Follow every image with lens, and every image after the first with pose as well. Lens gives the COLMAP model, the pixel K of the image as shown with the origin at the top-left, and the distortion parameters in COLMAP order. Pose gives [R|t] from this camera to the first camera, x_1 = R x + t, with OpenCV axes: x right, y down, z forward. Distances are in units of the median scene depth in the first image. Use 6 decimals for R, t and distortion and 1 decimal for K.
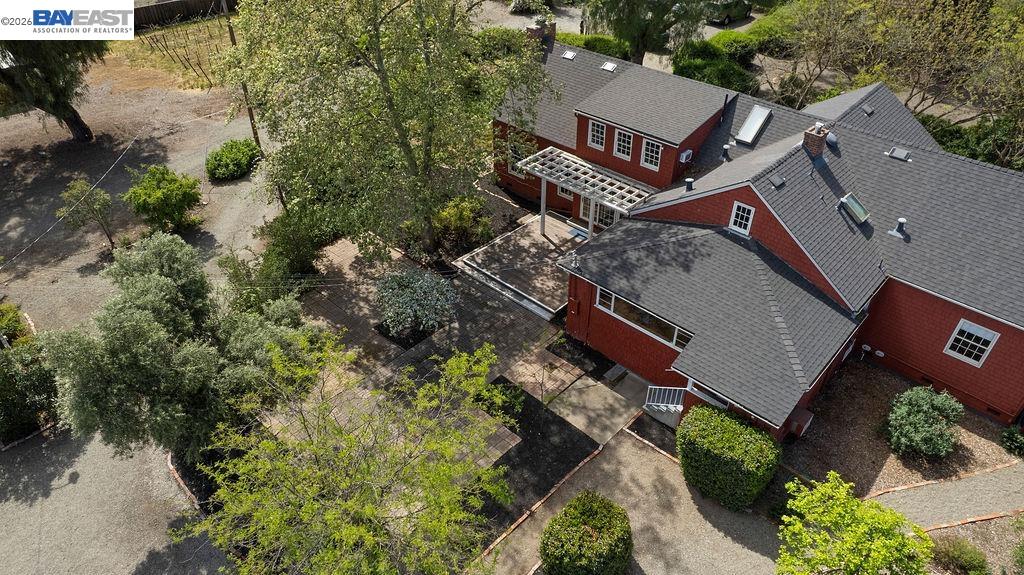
lens RADIAL K [[661.3, 0, 509.8], [0, 661.3, 294.7], [0, 0, 1]] dist [-0.069930, 0.064797]
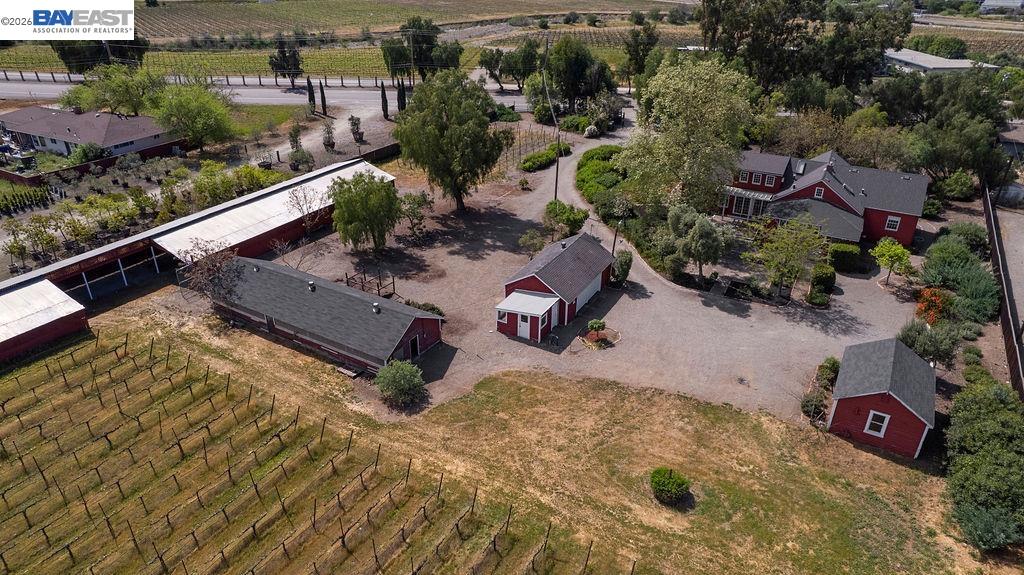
lens RADIAL K [[661.3, 0, 509.8], [0, 661.3, 294.7], [0, 0, 1]] dist [-0.069930, 0.064797]
pose [[0.968006, -0.118347, 0.221266, -1.496934], [0.154384, 0.976036, -0.153360, 0.499294], [-0.197814, 0.182614, 0.963079, -1.313467]]
